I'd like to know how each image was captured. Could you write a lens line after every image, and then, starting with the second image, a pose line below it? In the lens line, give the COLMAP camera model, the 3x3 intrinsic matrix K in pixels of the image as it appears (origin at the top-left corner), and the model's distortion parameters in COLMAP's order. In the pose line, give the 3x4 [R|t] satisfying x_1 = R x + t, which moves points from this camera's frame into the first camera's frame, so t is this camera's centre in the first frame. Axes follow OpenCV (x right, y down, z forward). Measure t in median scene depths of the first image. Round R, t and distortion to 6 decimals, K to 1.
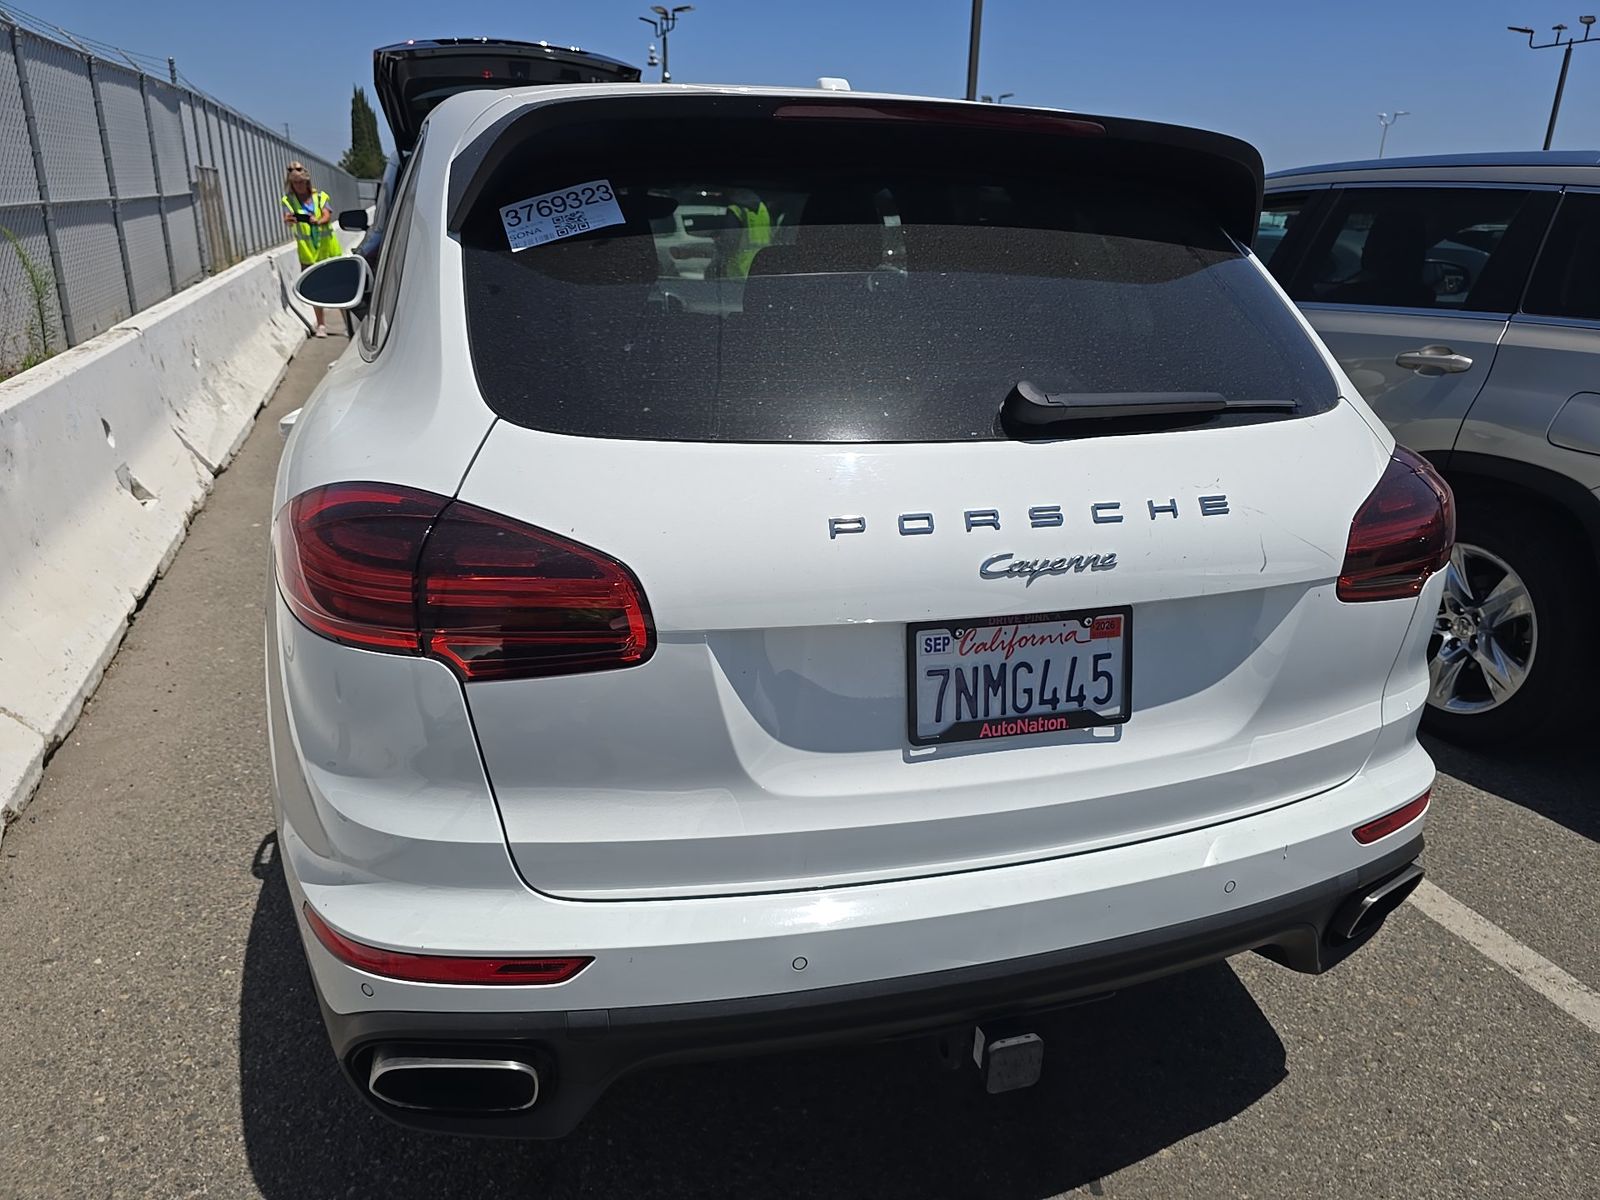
lens RADIAL K [[1062.6, 0, 832.0], [0, 1062.6, 594.1], [0, 0, 1]] dist [0.059536, -0.058760]
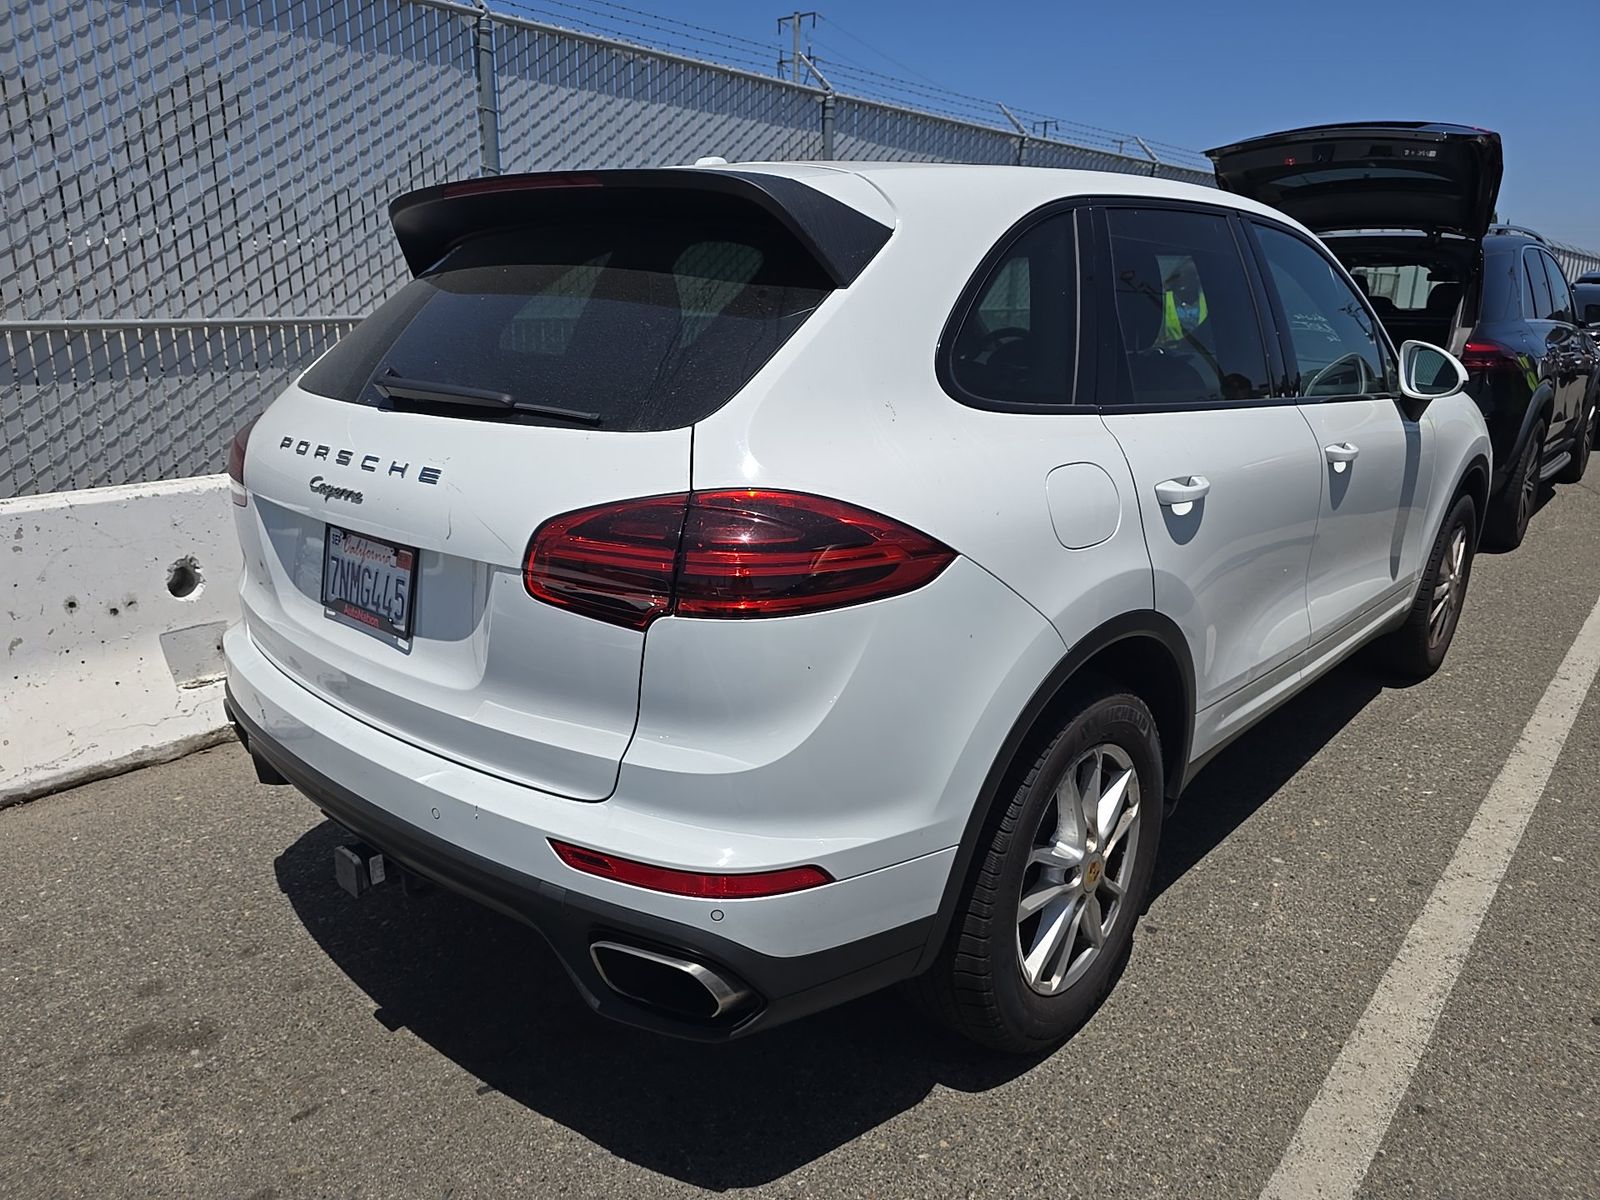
lens RADIAL K [[1085.3, 0, 854.5], [0, 1085.3, 599.8], [0, 0, 1]] dist [0.083085, -0.056469]
pose [[0.530926, 0.206998, -0.821748, 1.620600], [-0.281449, 0.957735, 0.059411, -0.152346], [0.799315, 0.199737, 0.566746, 0.675137]]
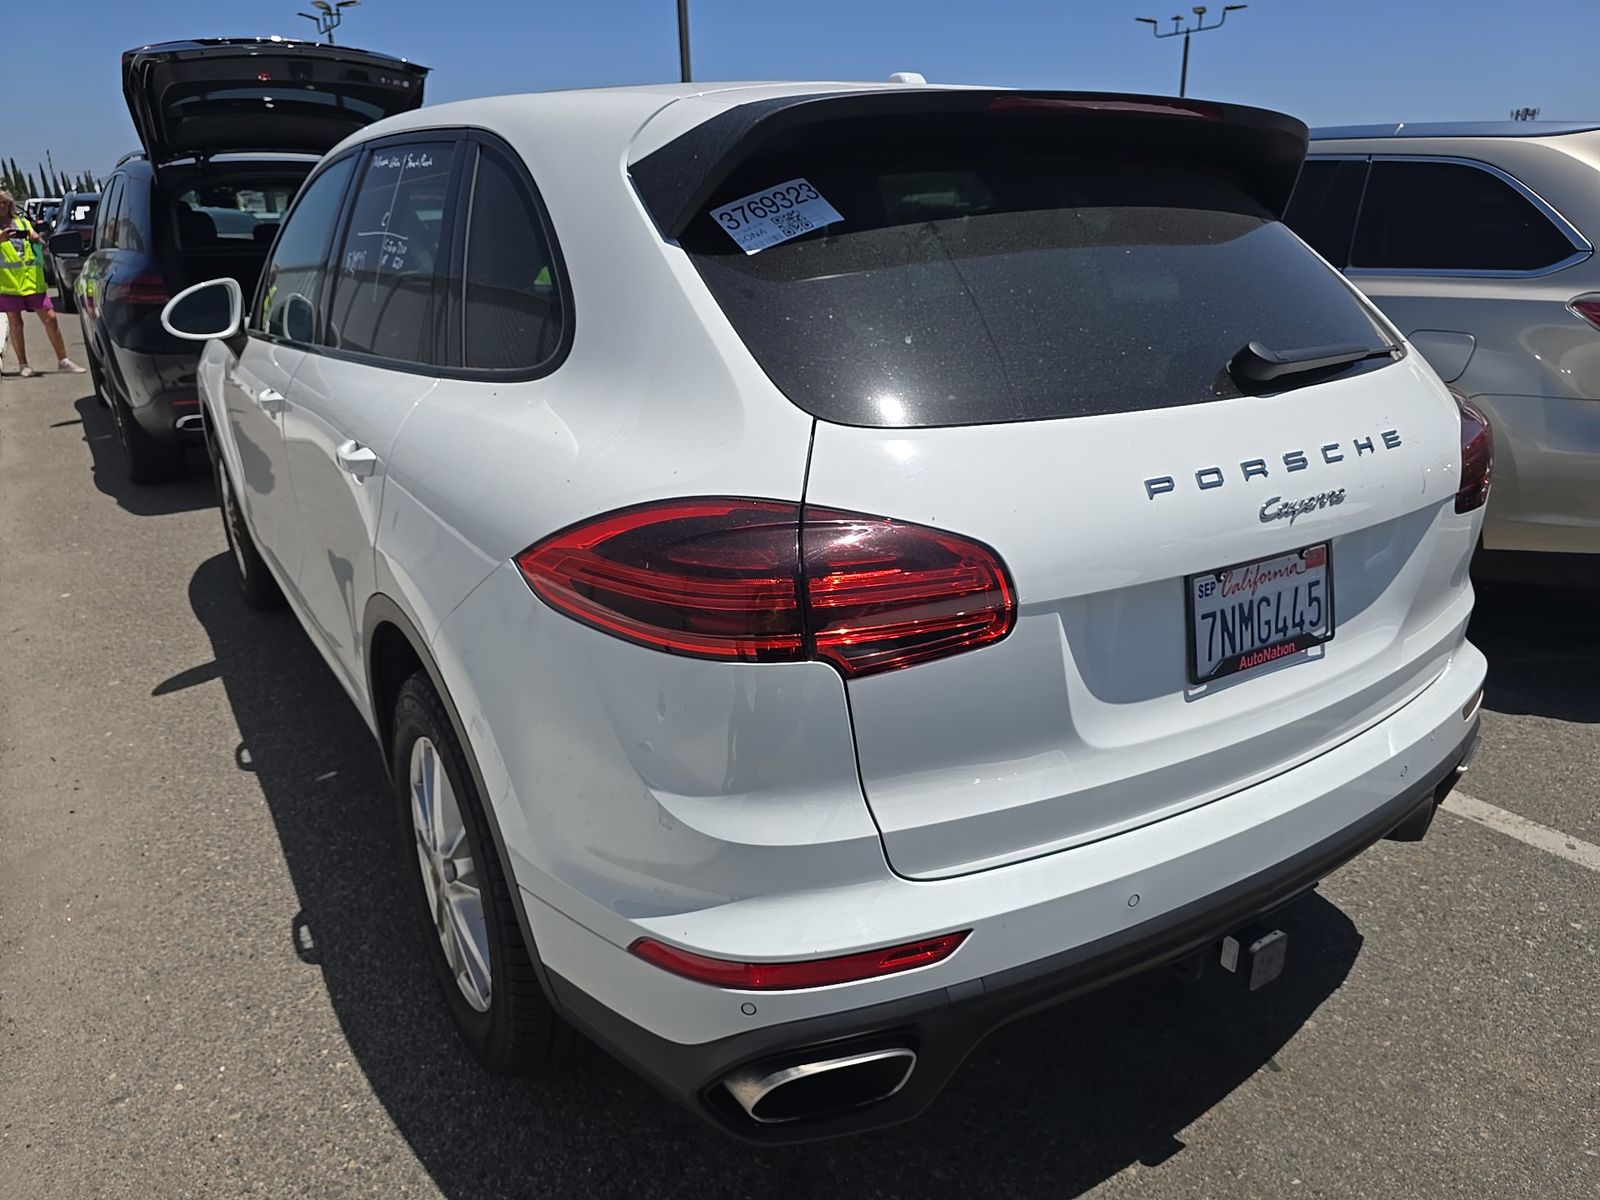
lens RADIAL K [[1063.0, 0, 810.7], [0, 1063.0, 594.5], [0, 0, 1]] dist [0.052506, -0.055555]
pose [[0.964927, -0.127557, 0.229445, -0.505087], [0.126386, 0.991782, 0.019858, -0.018988], [-0.230092, 0.009837, 0.973119, 0.026769]]
